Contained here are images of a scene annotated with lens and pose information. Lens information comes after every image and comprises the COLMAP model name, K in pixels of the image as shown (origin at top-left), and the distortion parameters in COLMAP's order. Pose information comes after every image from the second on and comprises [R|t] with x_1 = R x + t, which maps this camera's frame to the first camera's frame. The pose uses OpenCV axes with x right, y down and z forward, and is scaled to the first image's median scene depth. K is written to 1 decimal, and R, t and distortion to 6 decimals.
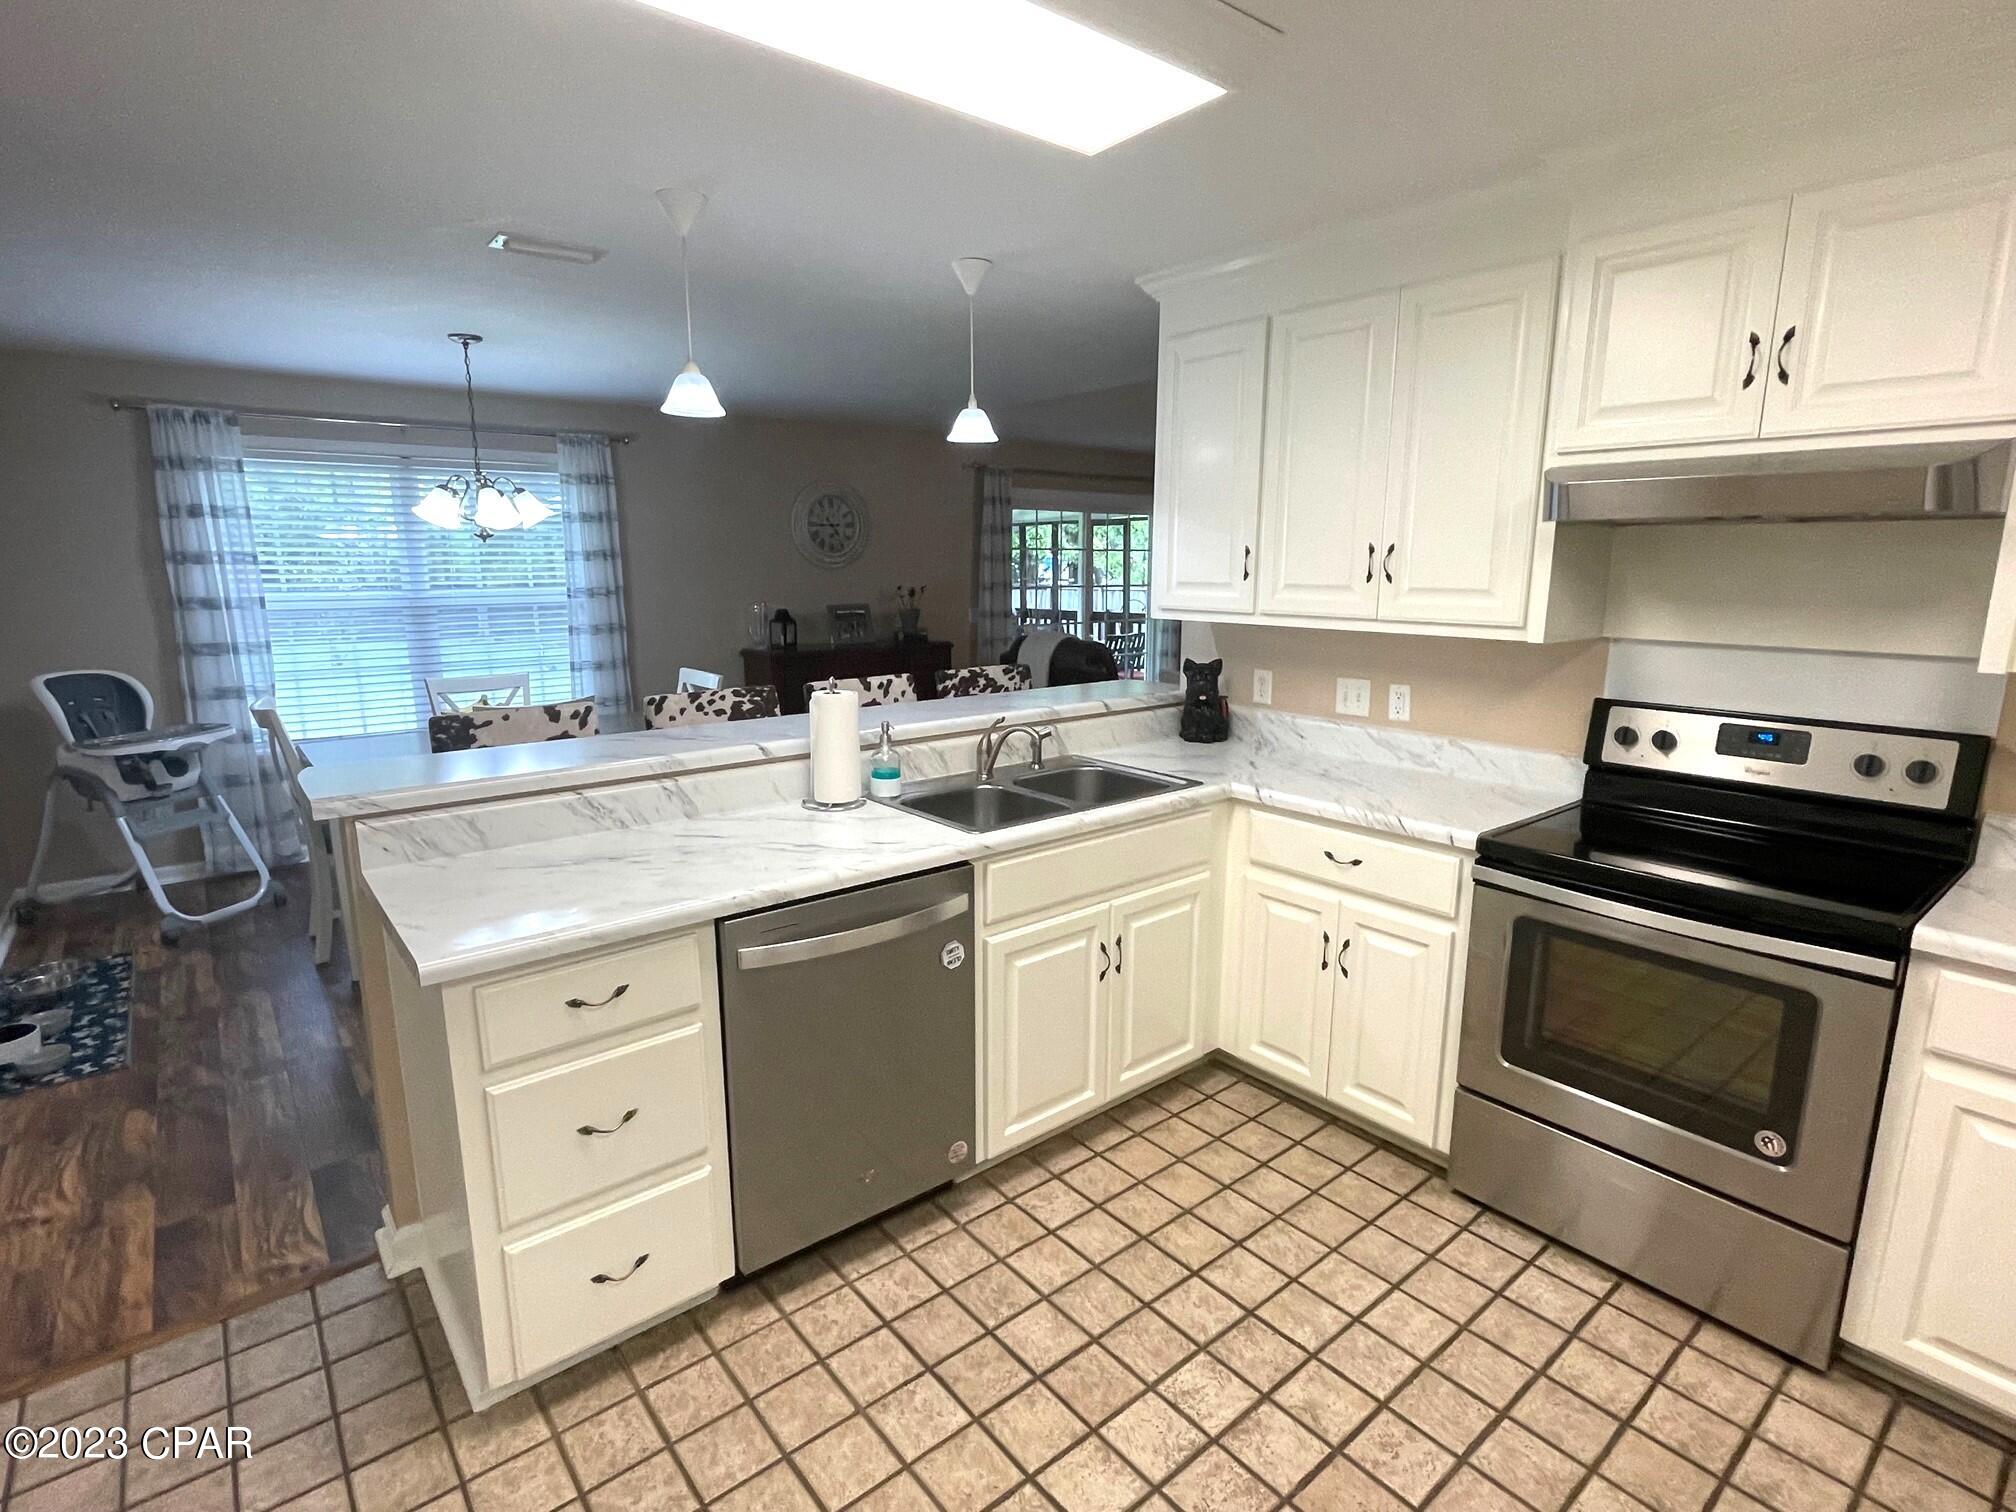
lens RADIAL K [[989.9, 0, 995.5], [0, 989.9, 755.2], [0, 0, 1]] dist [-0.002001, 0.000393]
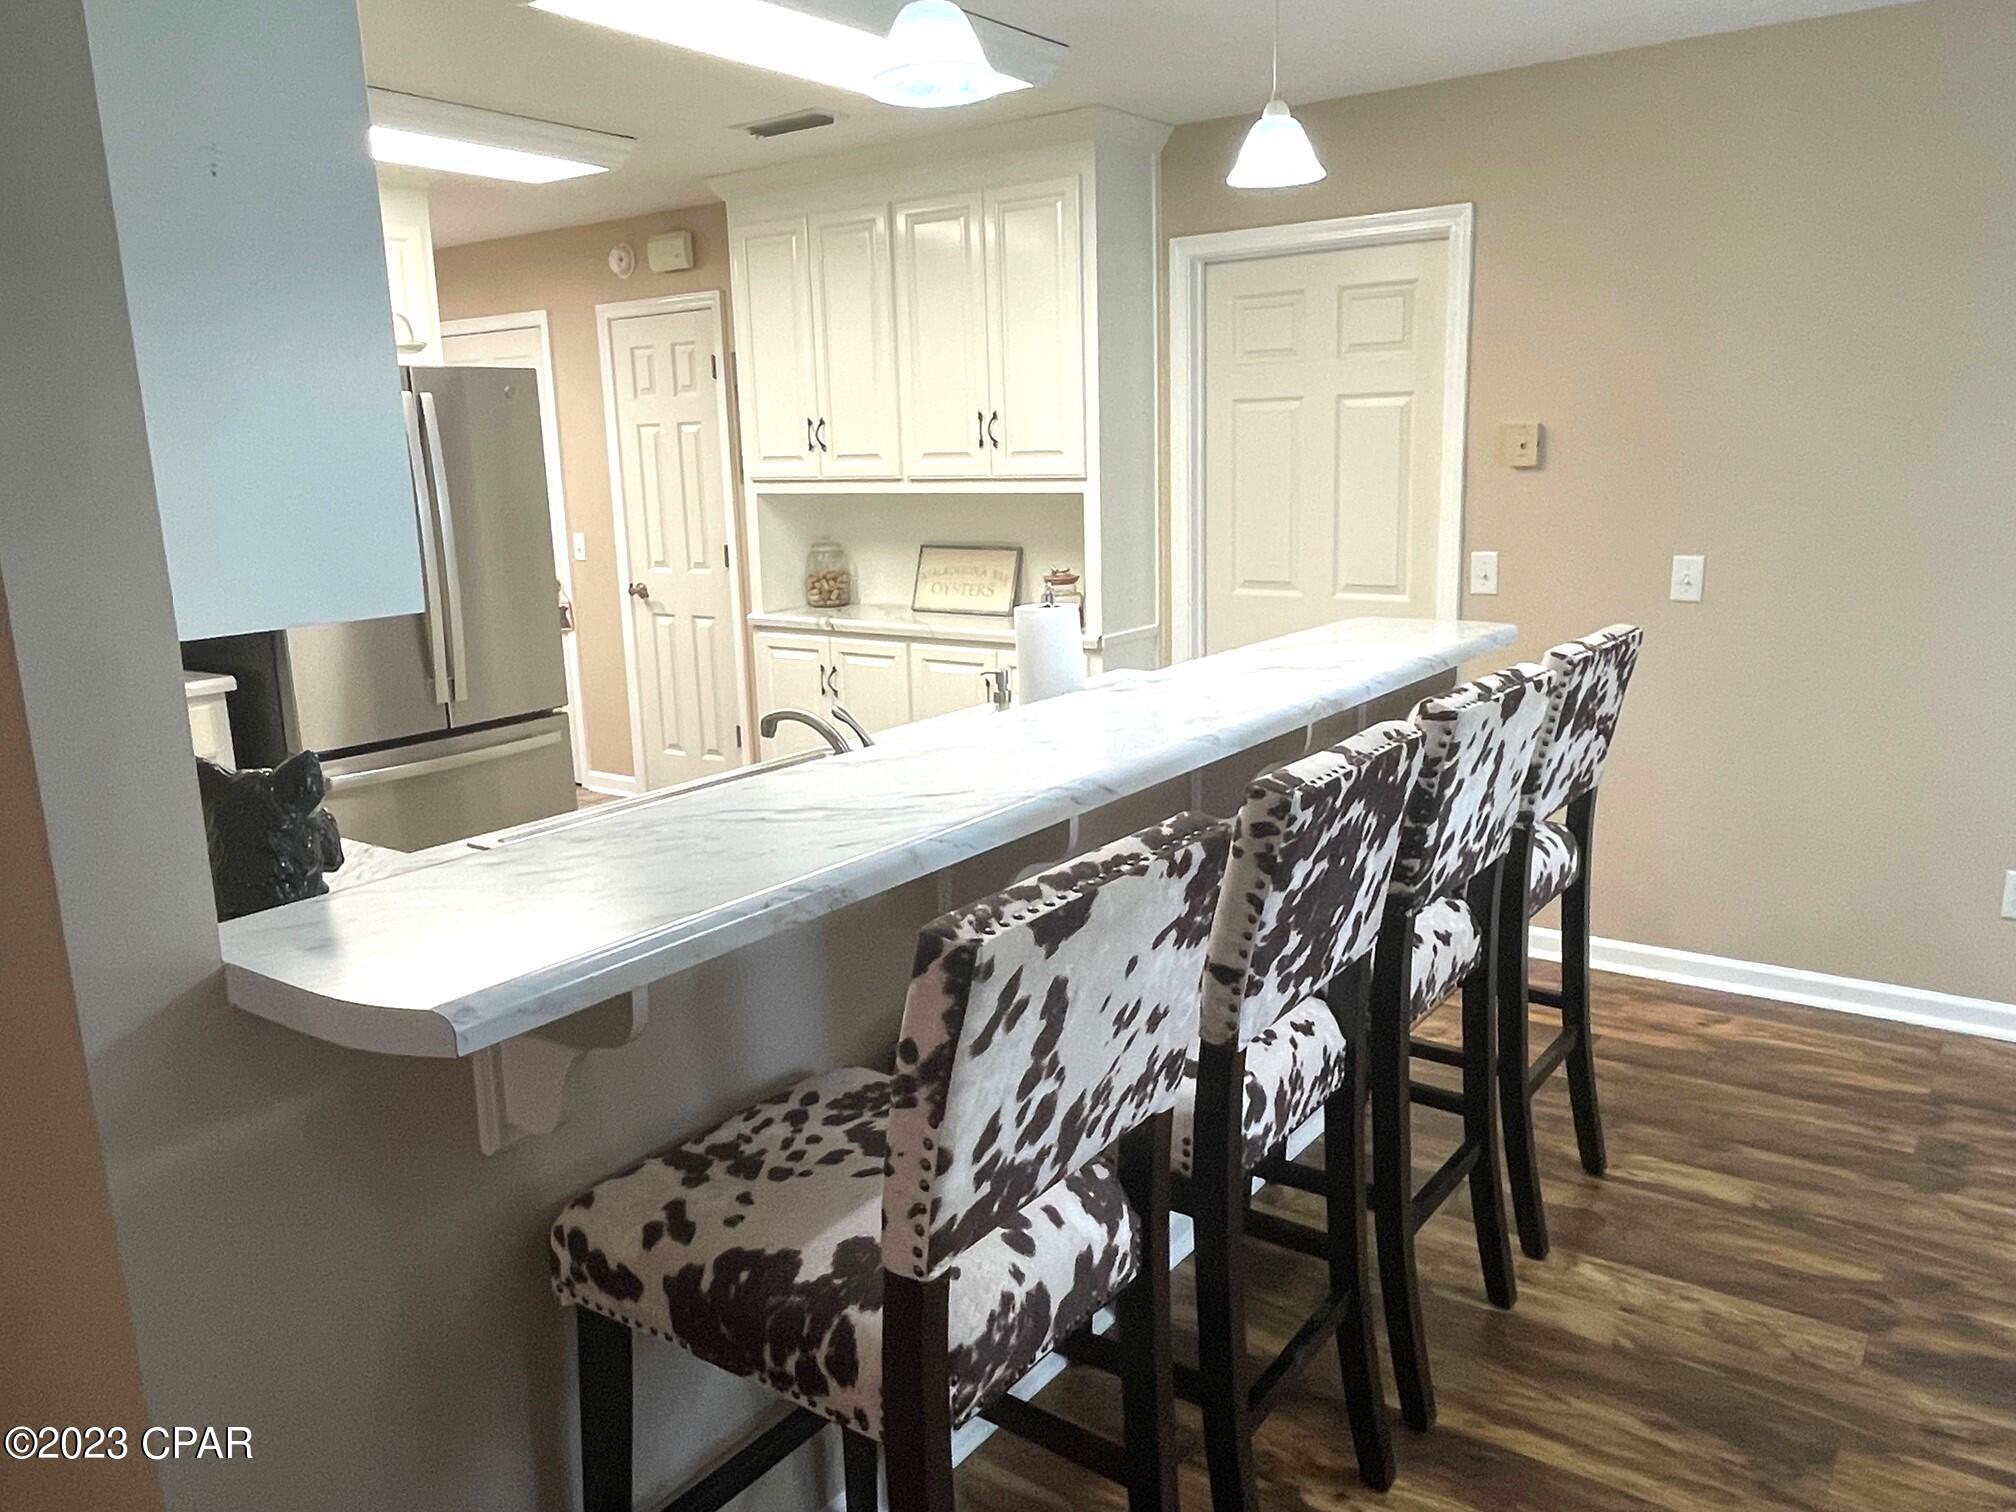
lens RADIAL K [[1485.4, 0, 1008.0], [0, 1485.4, 756.0], [0, 0, 1]] dist [-0.001506, 0.004110]
pose [[-0.963819, 0.082004, -0.253629, 0.079620], [-0.022523, 0.923045, 0.384031, -0.203628], [0.265603, 0.375849, -0.887802, 1.071493]]
